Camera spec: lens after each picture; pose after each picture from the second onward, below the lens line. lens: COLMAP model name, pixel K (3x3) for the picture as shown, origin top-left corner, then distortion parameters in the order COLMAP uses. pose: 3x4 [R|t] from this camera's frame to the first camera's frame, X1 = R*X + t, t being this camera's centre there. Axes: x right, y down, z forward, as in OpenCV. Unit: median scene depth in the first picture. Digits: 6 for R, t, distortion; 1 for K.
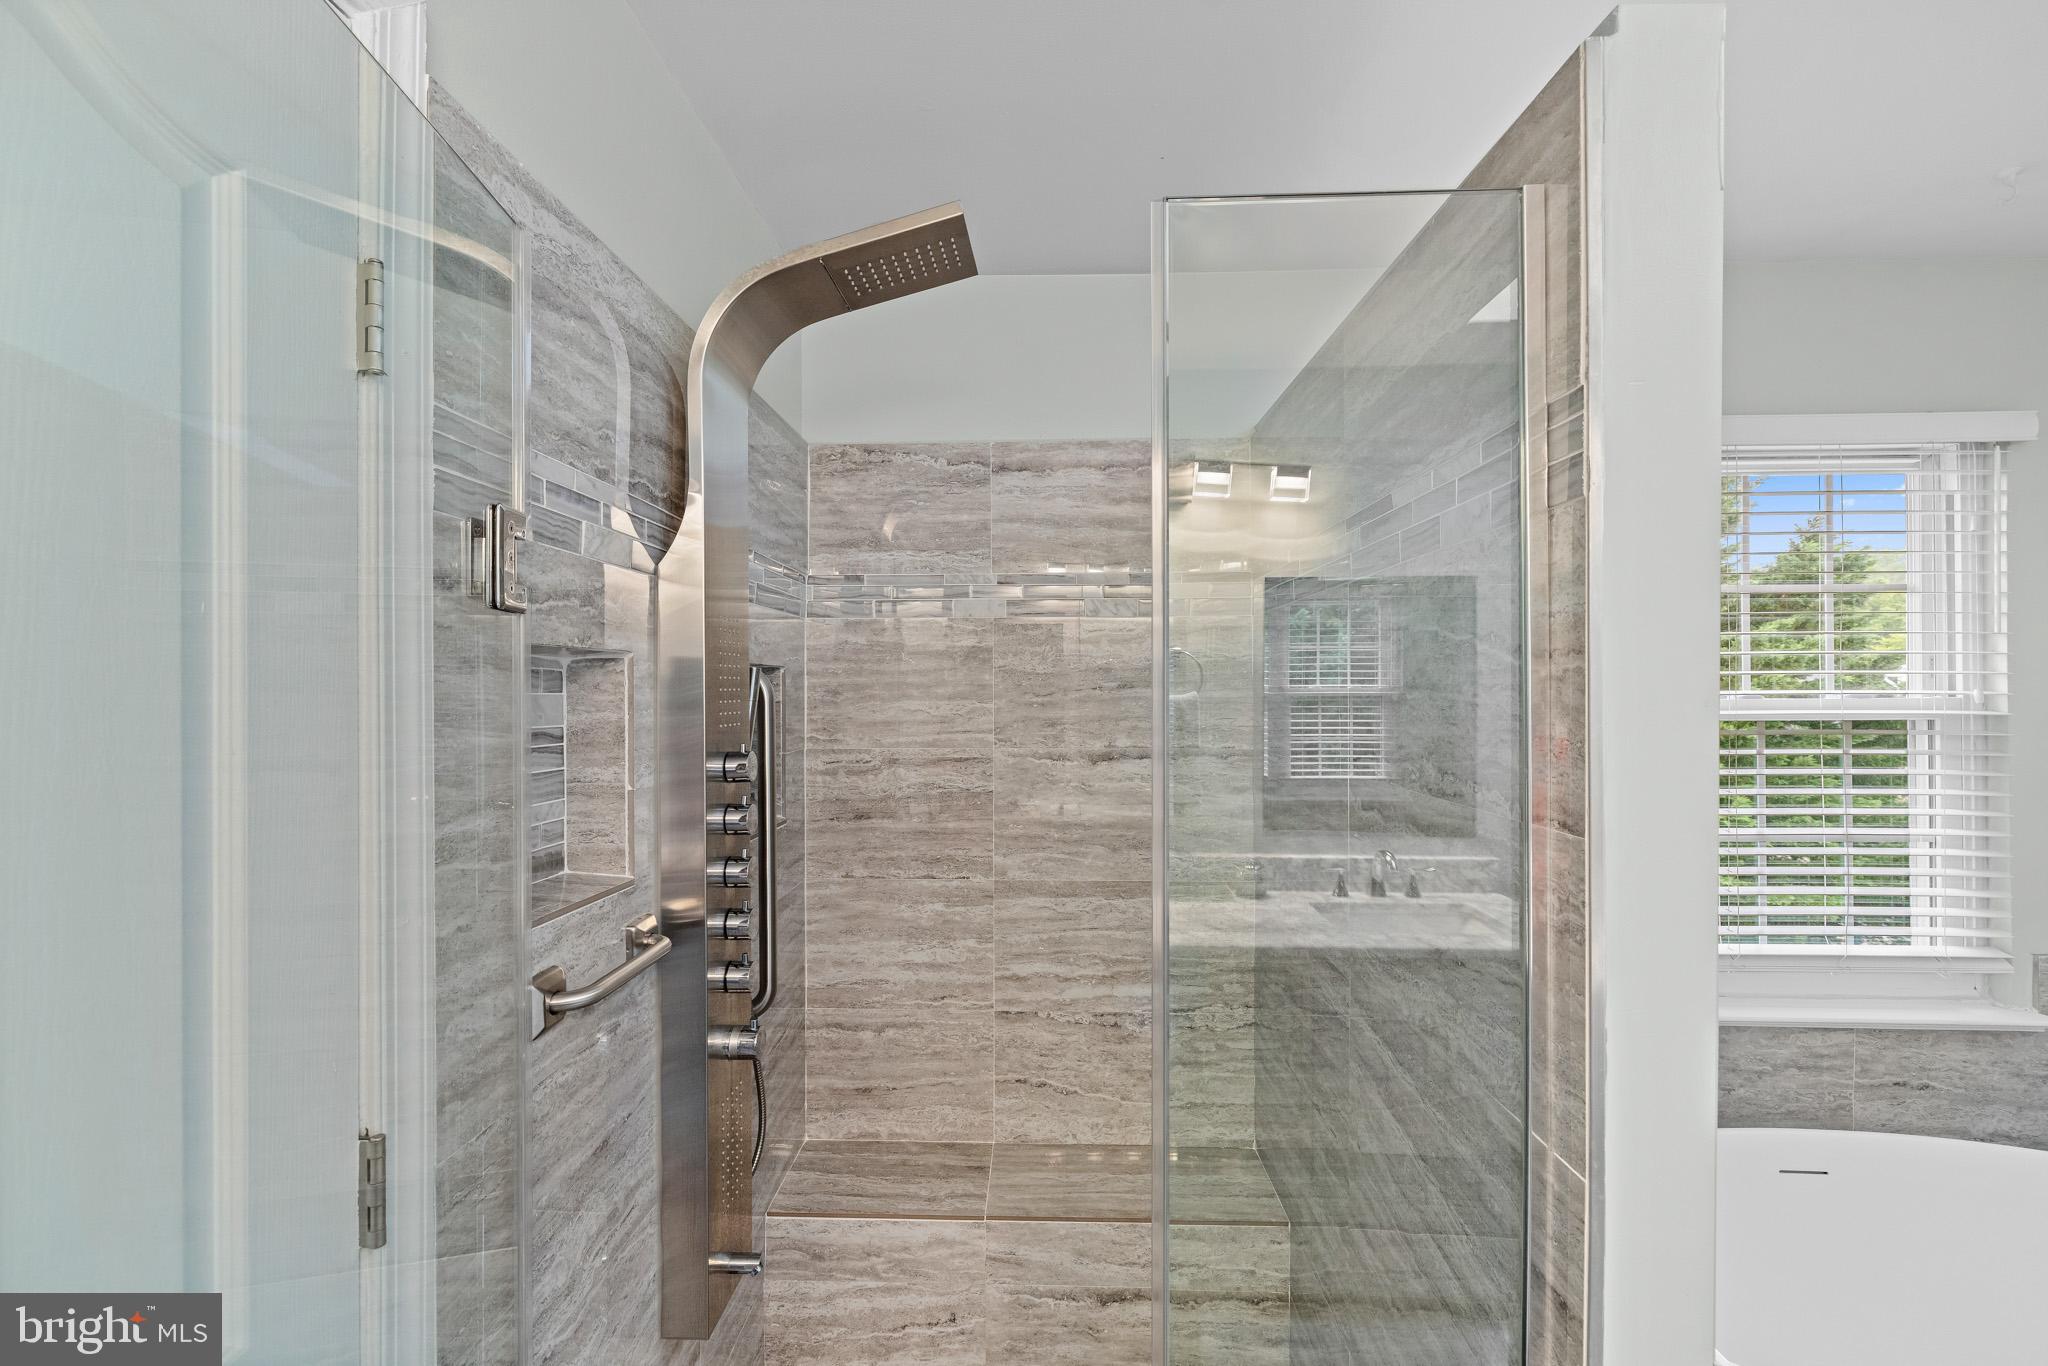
lens RADIAL K [[867.0, 0, 1024.0], [0, 867.0, 683.0], [0, 0, 1]] dist [0.001786, 0.000473]
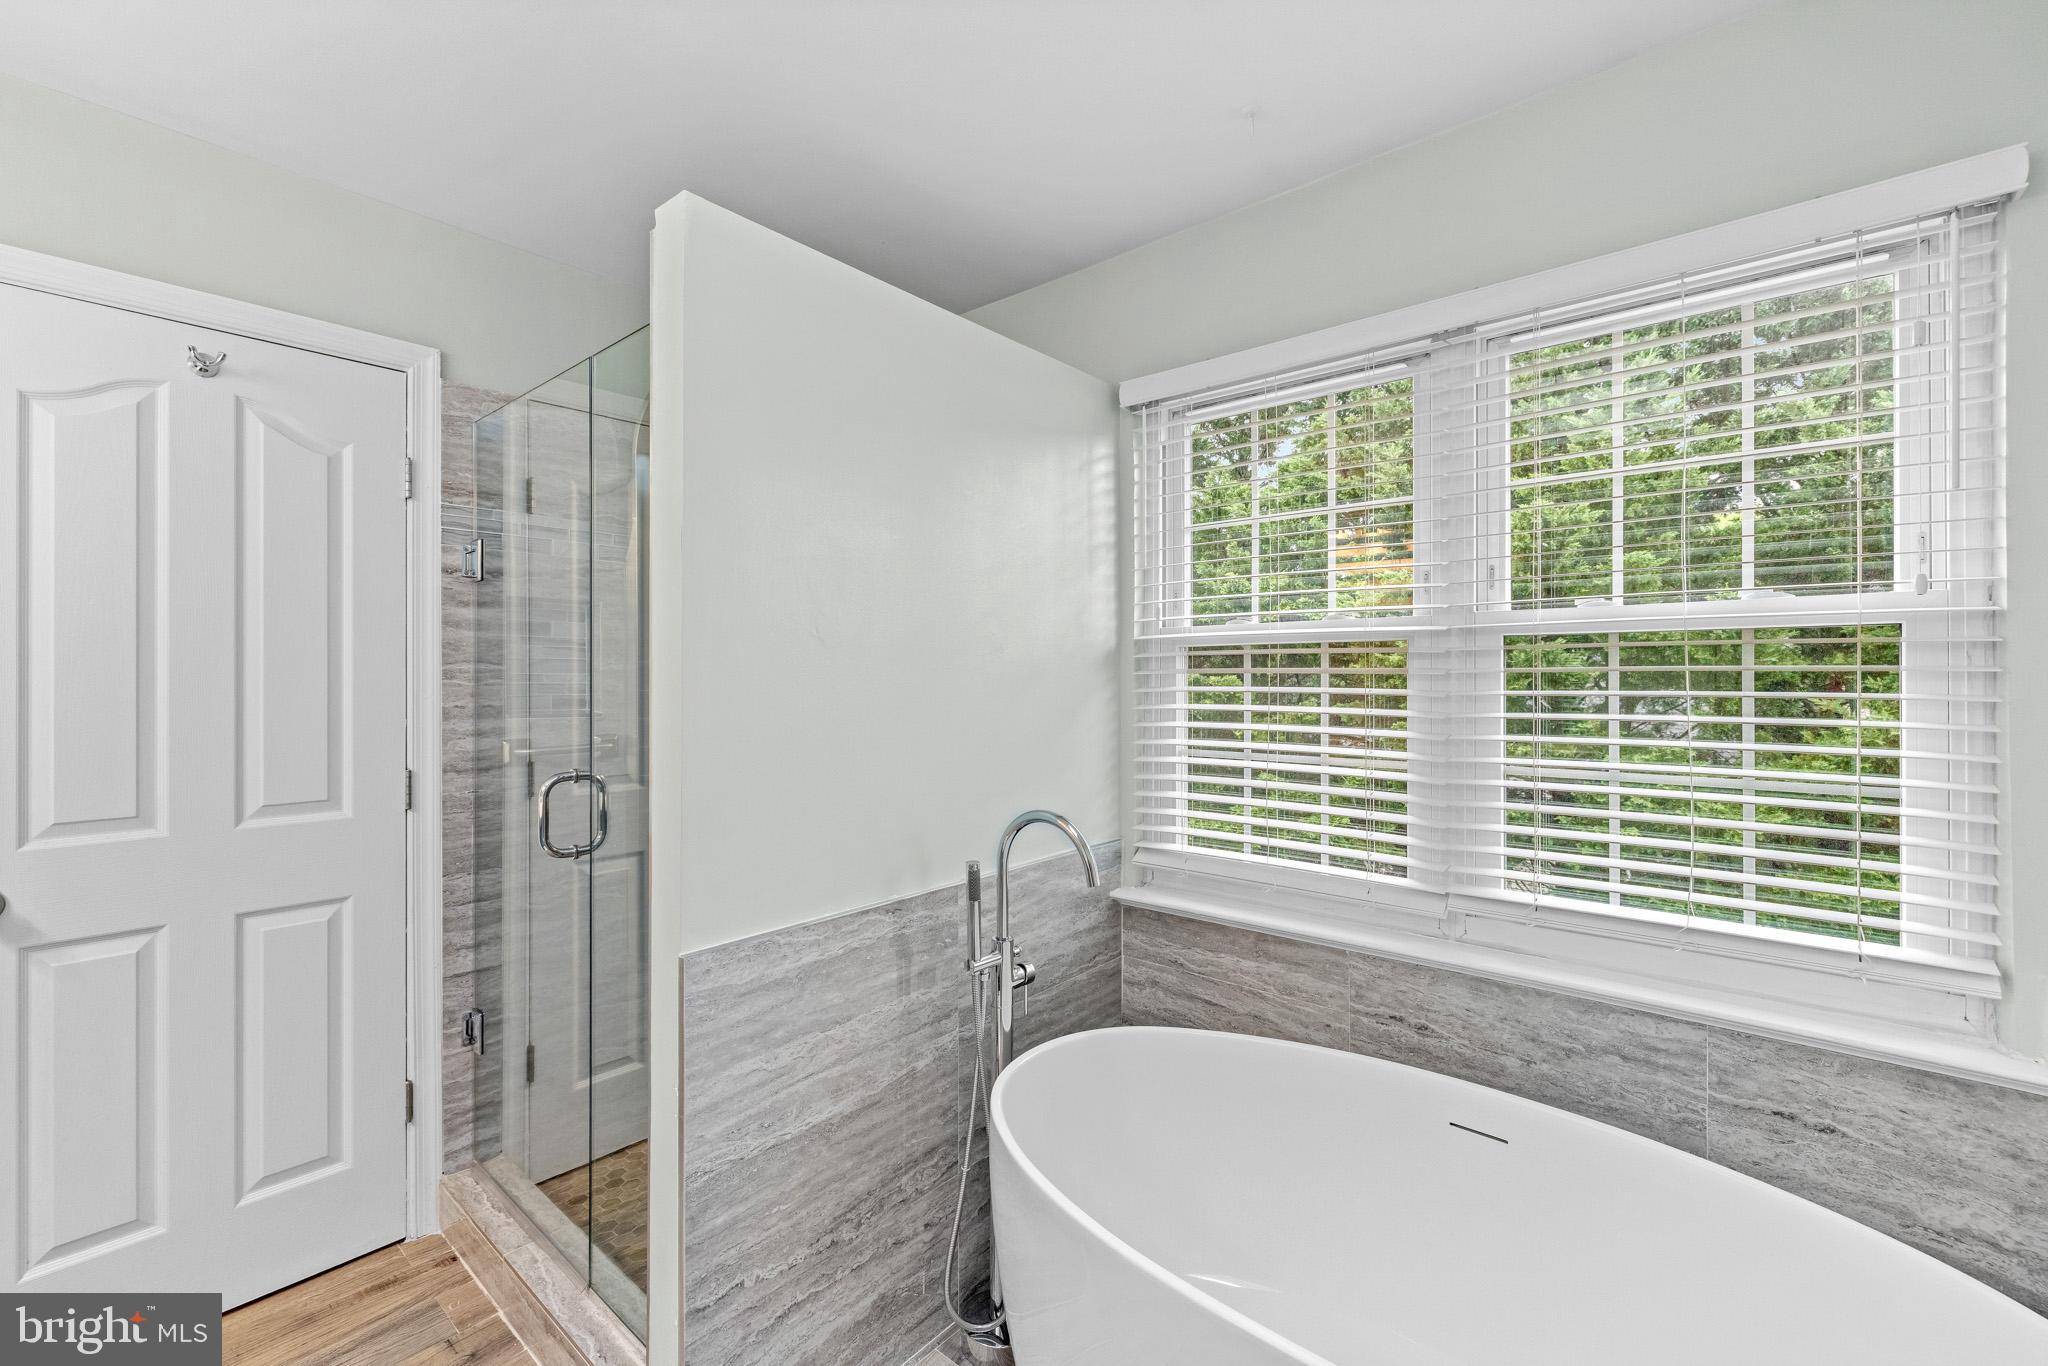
lens RADIAL K [[856.3, 0, 1014.4], [0, 856.3, 661.9], [0, 0, 1]] dist [-0.000416, -0.000234]
pose [[0.776971, -0.008914, -0.629473, 0.958316], [0.009405, 0.999953, -0.002552, 0.074658], [0.629466, -0.003938, 0.777018, 0.032836]]
